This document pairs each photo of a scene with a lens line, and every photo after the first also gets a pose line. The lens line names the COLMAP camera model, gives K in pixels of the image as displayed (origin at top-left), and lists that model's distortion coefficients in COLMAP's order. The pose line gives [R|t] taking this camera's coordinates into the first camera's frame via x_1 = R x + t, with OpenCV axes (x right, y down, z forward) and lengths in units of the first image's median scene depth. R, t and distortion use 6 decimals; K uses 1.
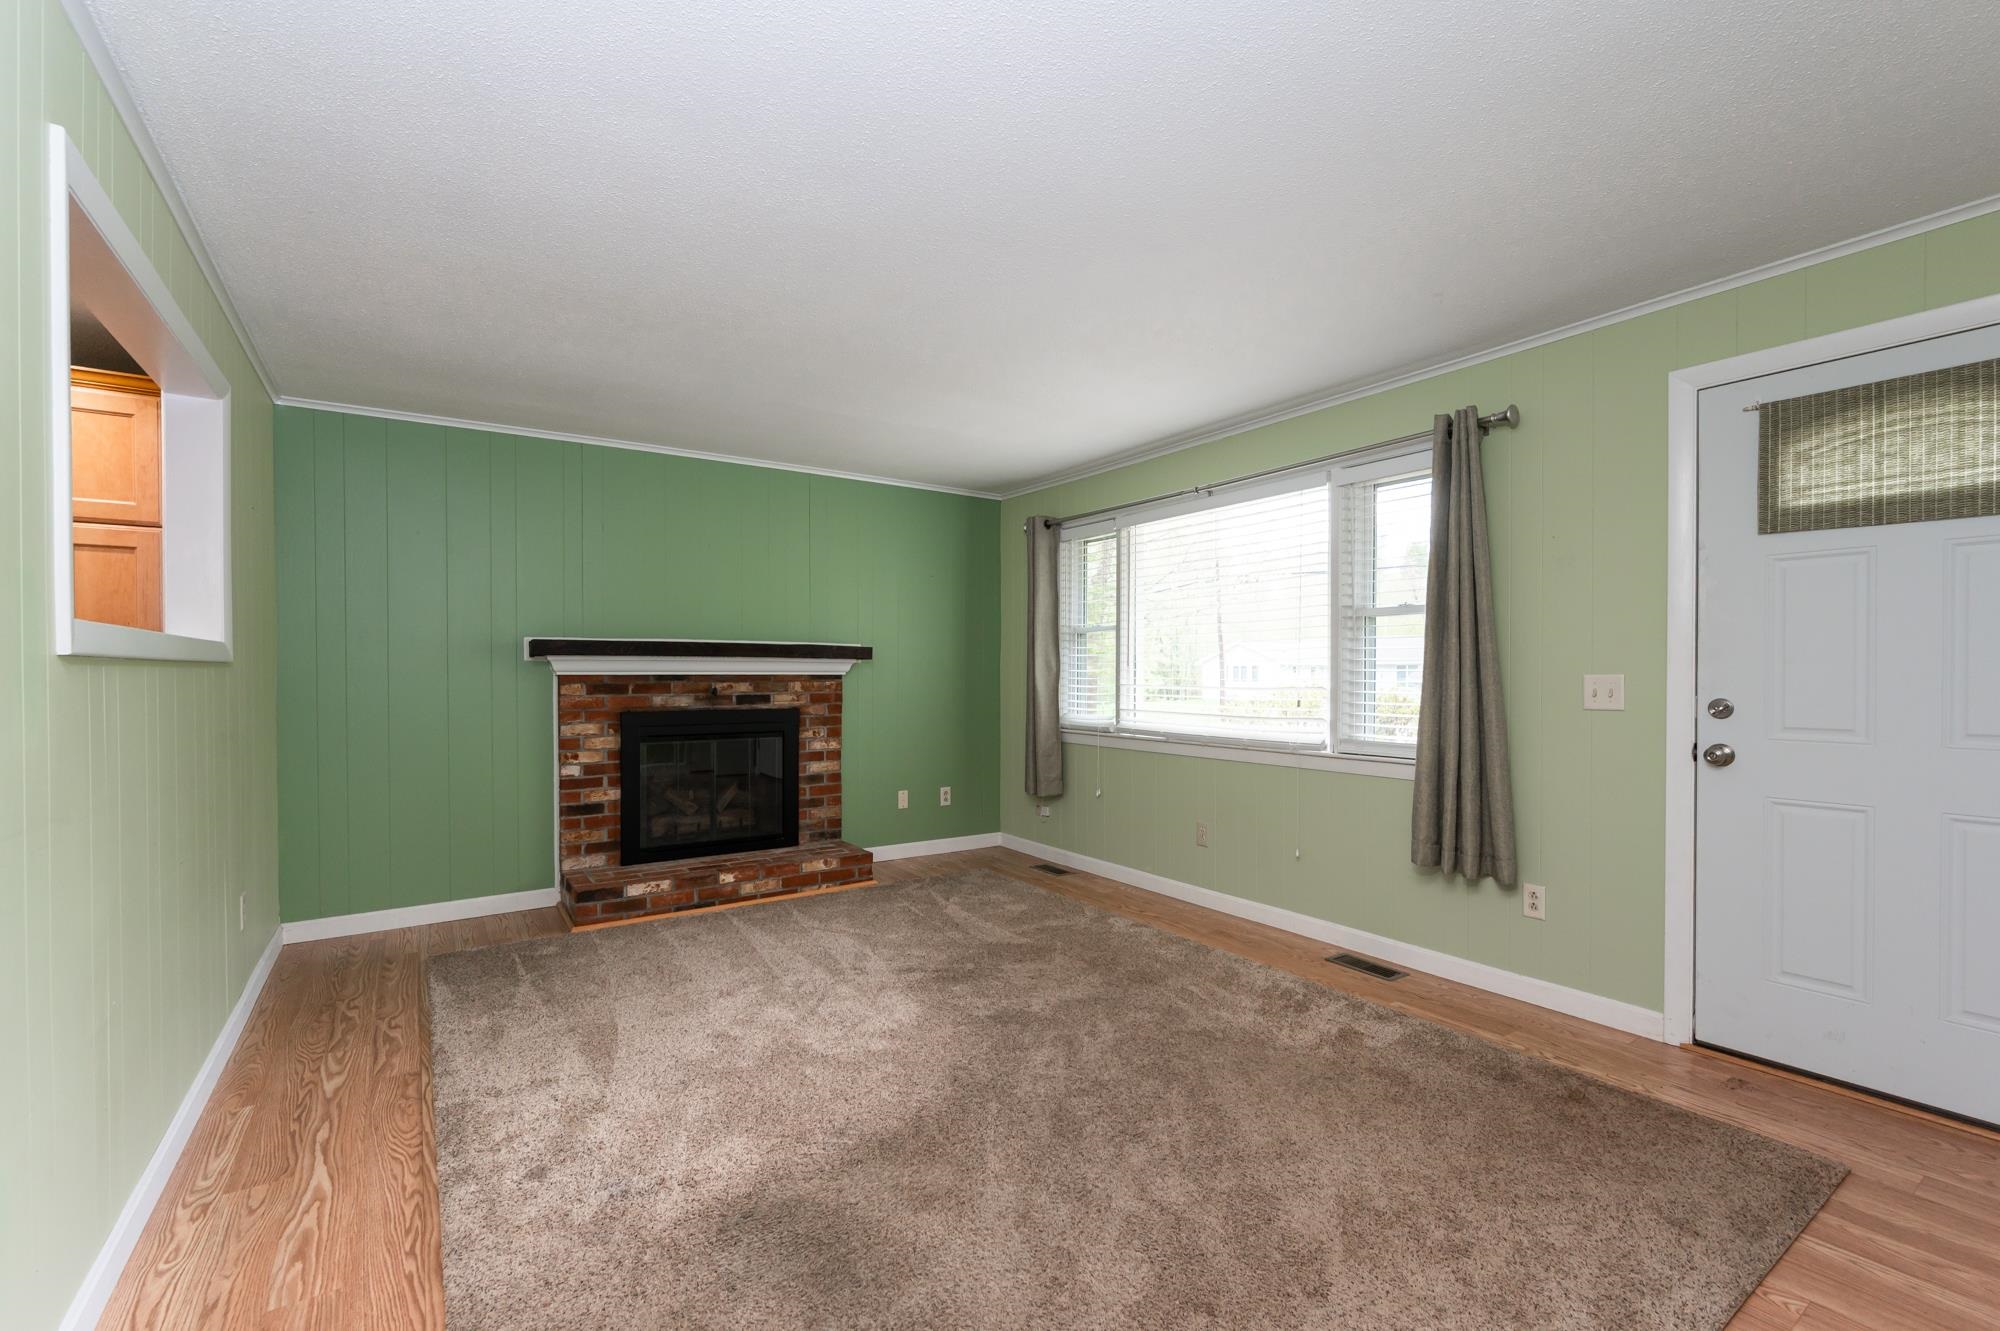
lens RADIAL K [[883.0, 0, 998.8], [0, 883.0, 671.3], [0, 0, 1]] dist [0.010369, -0.000215]
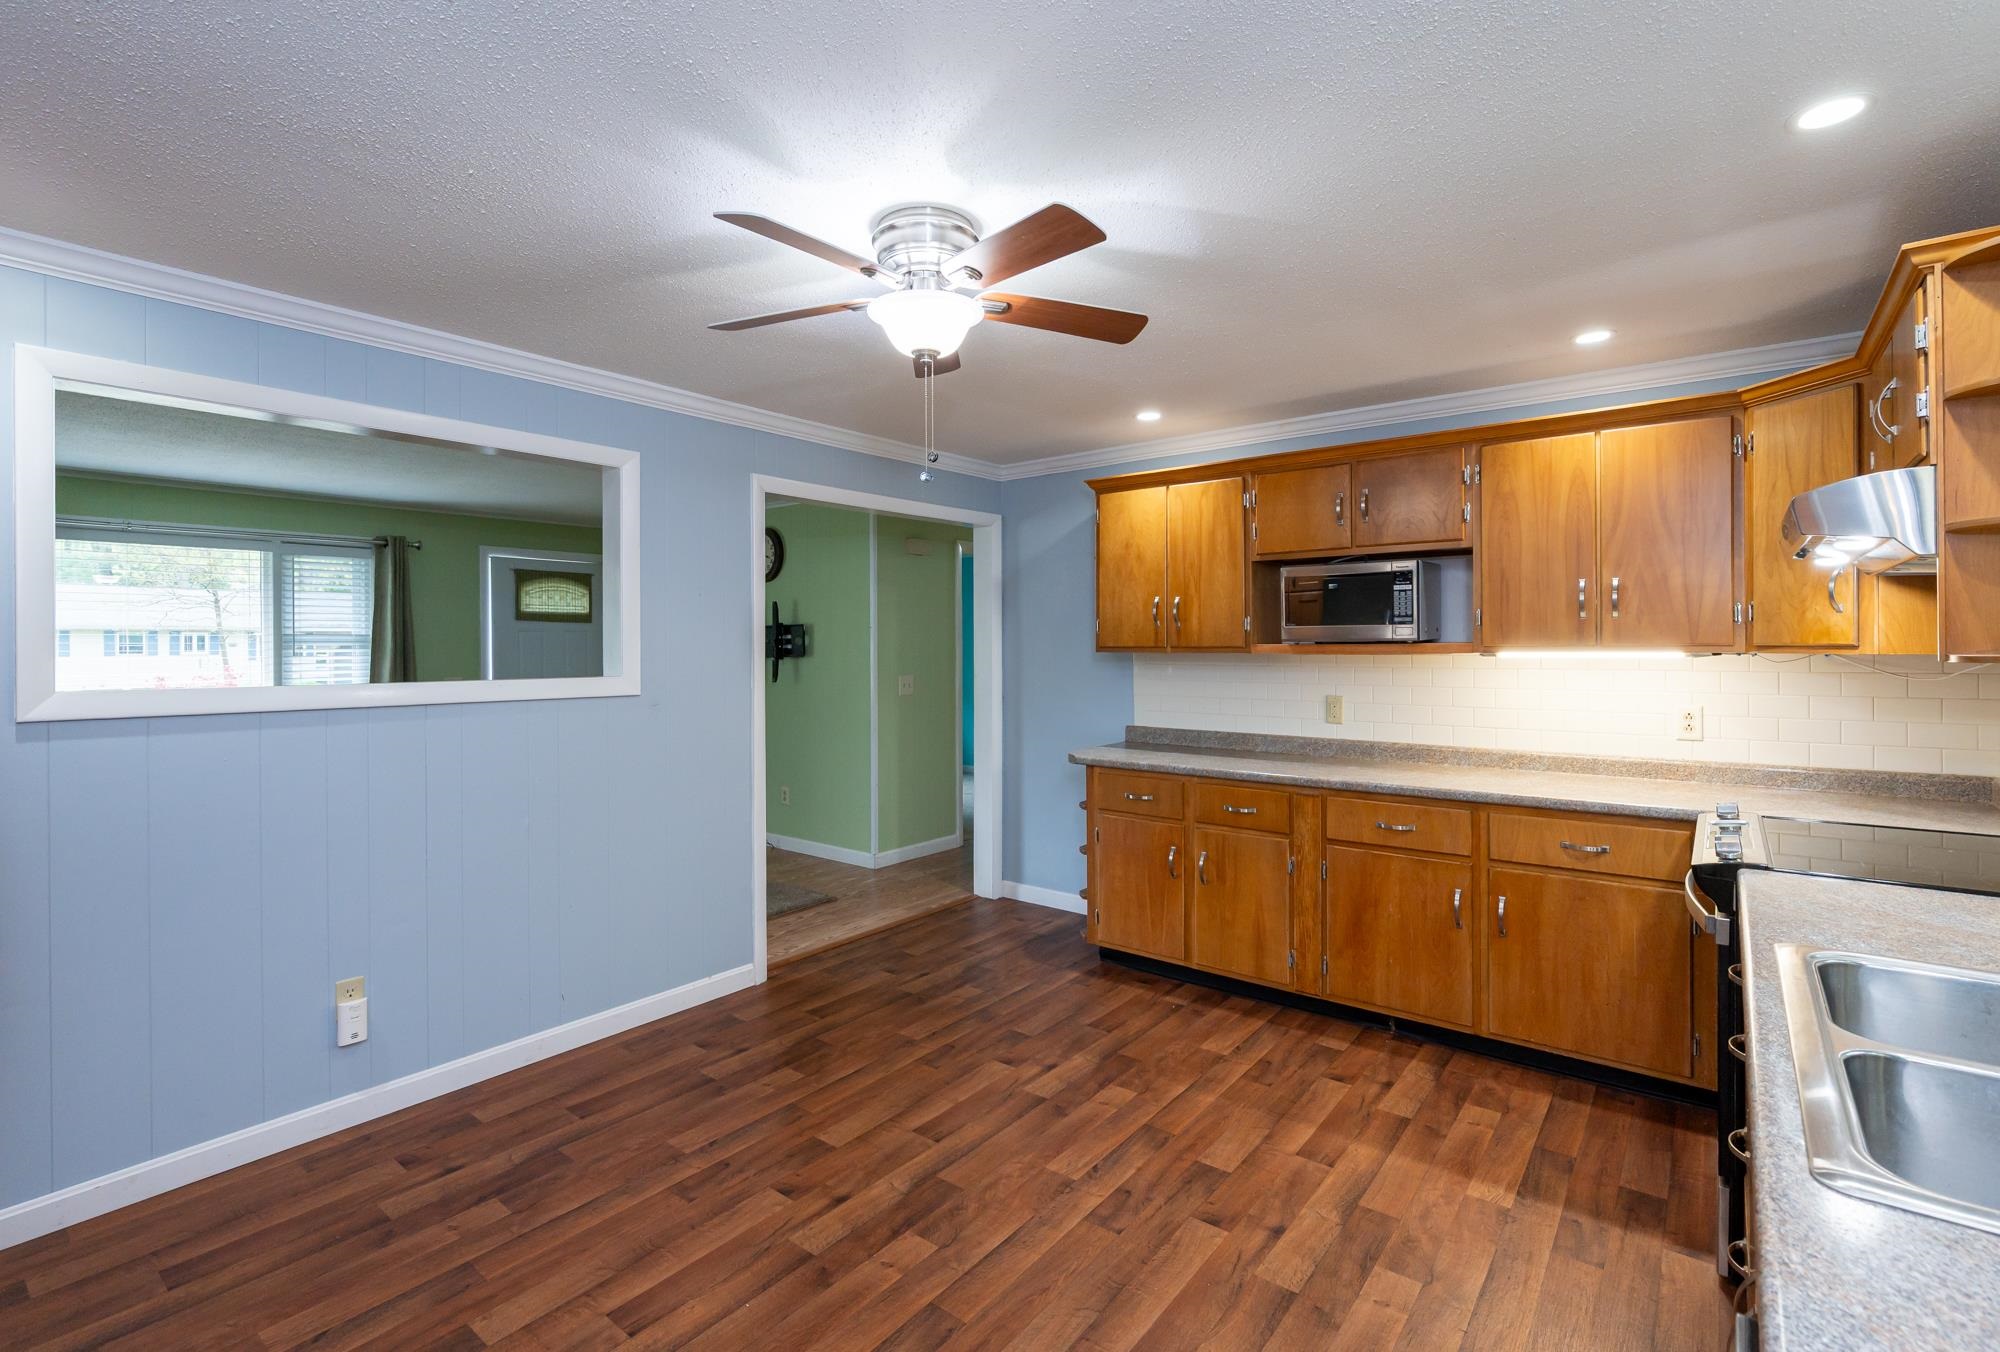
lens RADIAL K [[916.1, 0, 985.4], [0, 916.1, 645.0], [0, 0, 1]] dist [0.002899, 0.000705]
pose [[-0.294671, 0.003965, 0.955591, -2.060981], [0.003208, 0.999990, -0.003160, -0.073837], [-0.955593, 0.002135, -0.294681, 0.505396]]
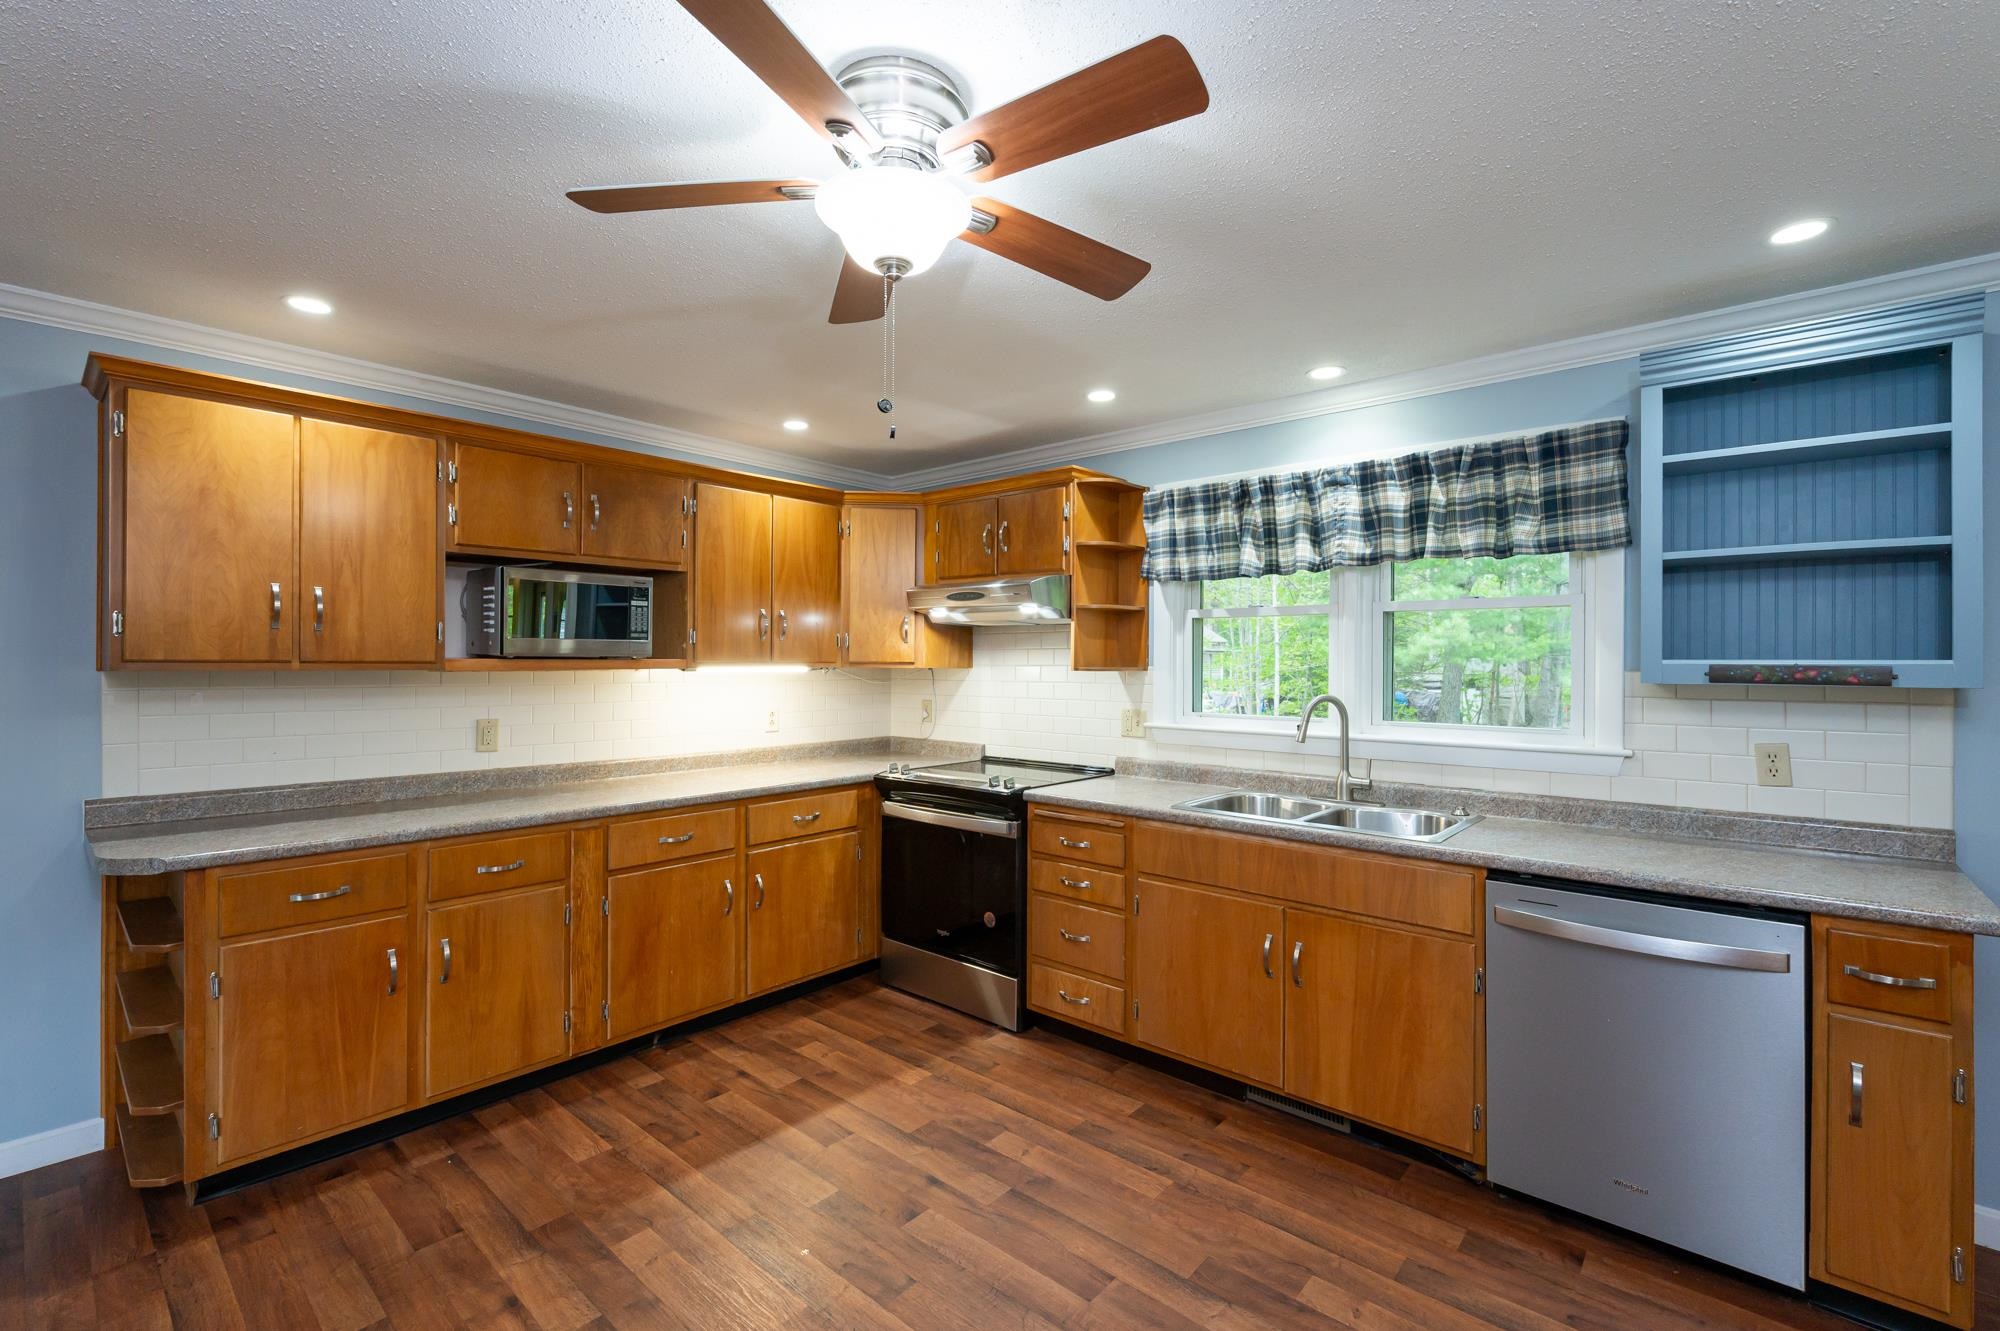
lens RADIAL K [[883.0, 0, 1009.1], [0, 883.0, 658.2], [0, 0, 1]] dist [0.010369, -0.000215]
pose [[-0.967181, -0.003630, -0.254064, -1.171706], [-0.003480, 0.999993, -0.001039, -0.080529], [0.254066, -0.000121, -0.967187, 0.912817]]
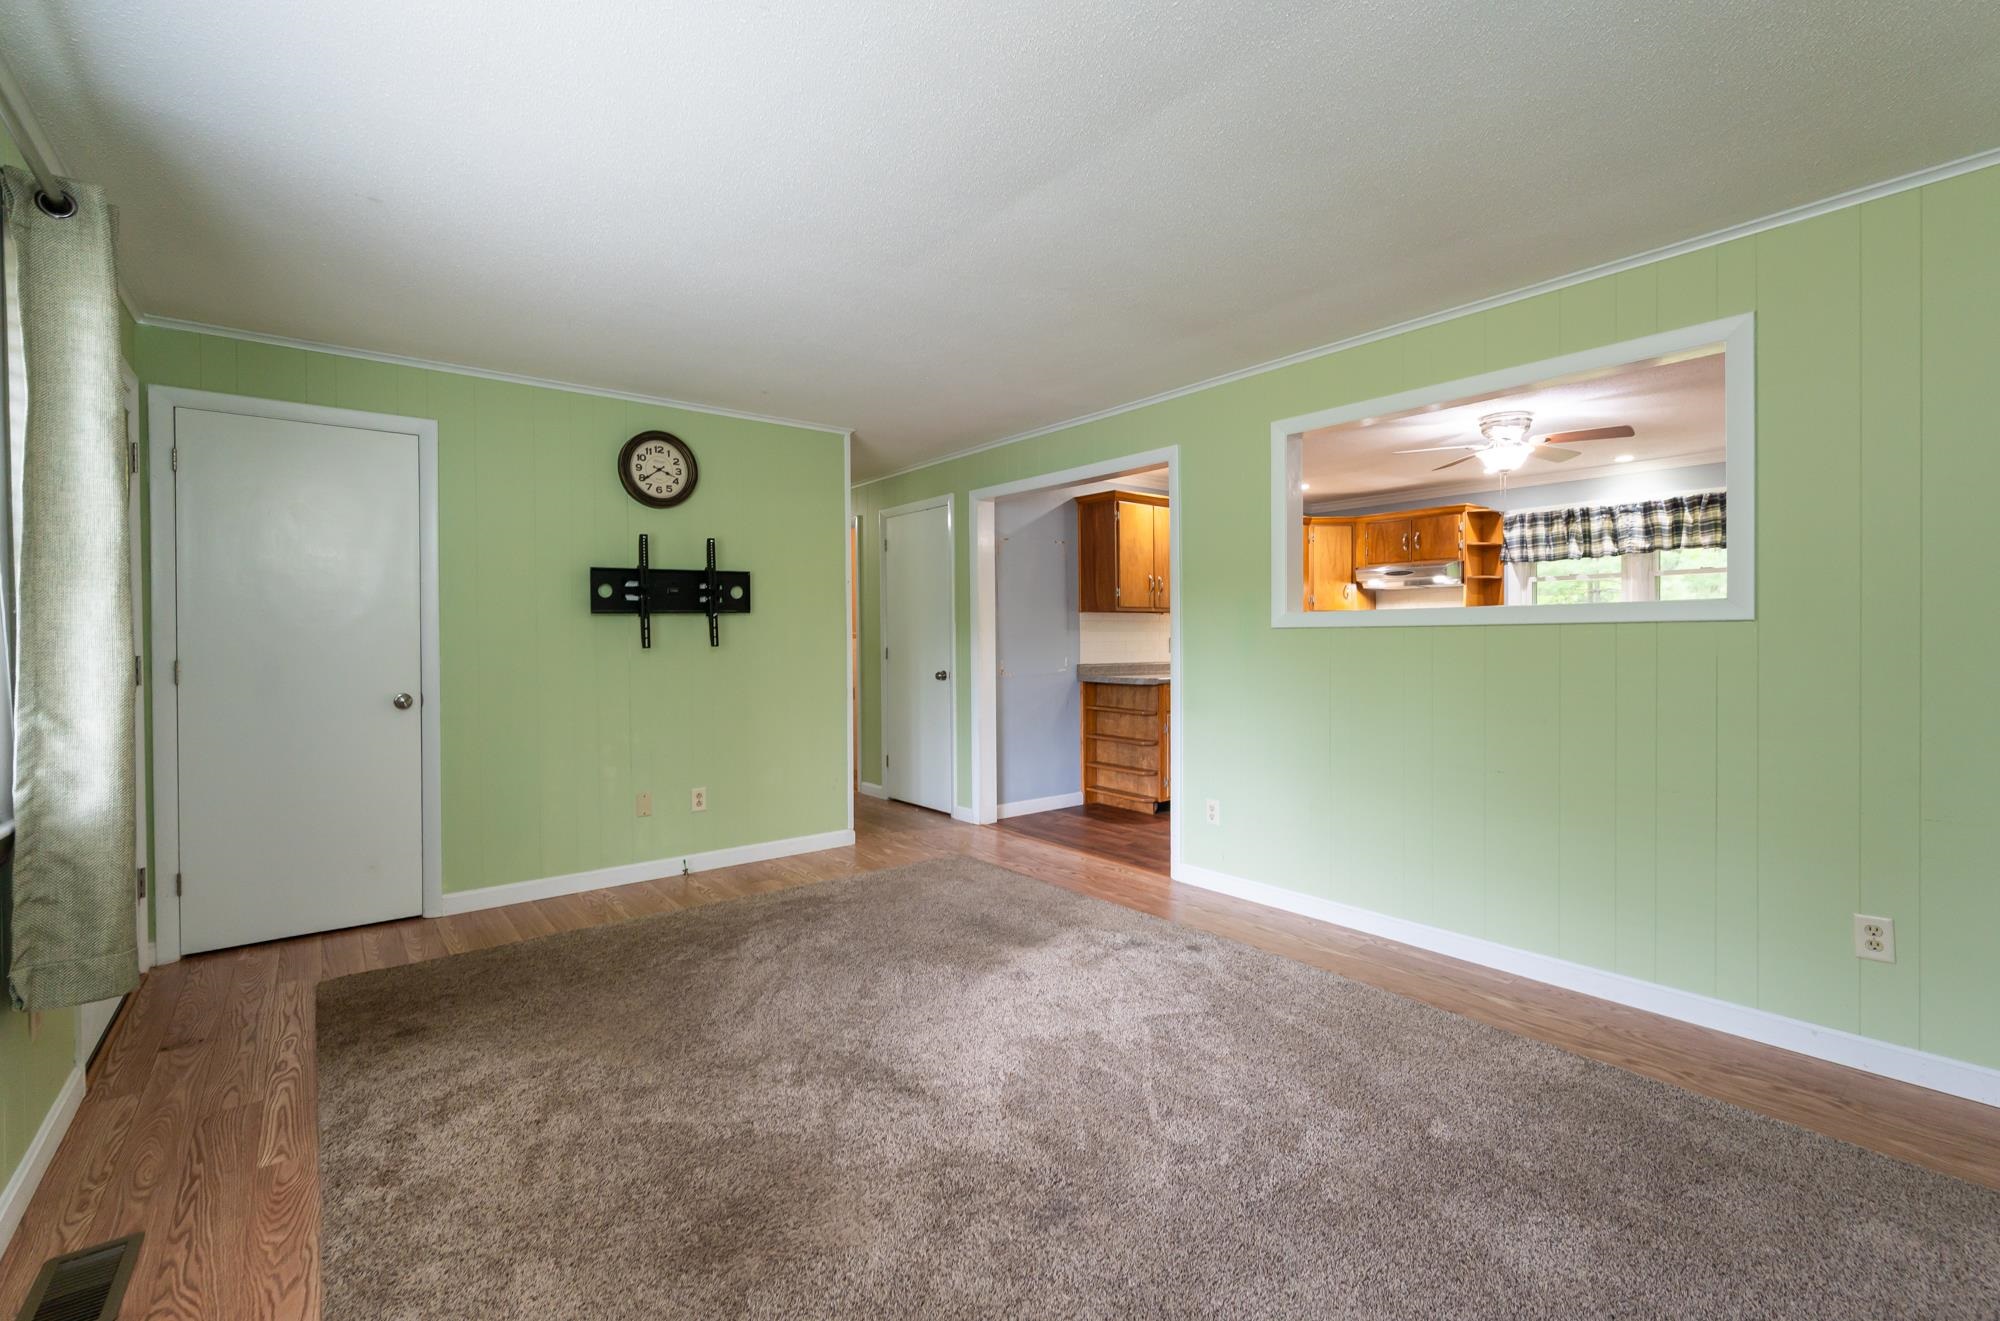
lens RADIAL K [[845.1, 0, 996.5], [0, 845.1, 656.9], [0, 0, 1]] dist [-0.001502, -0.000355]
pose [[-0.996437, 0.011432, -0.083568, -0.034715], [0.009493, 0.999677, 0.023555, 0.000349], [0.083810, 0.022678, -0.996224, 1.978753]]
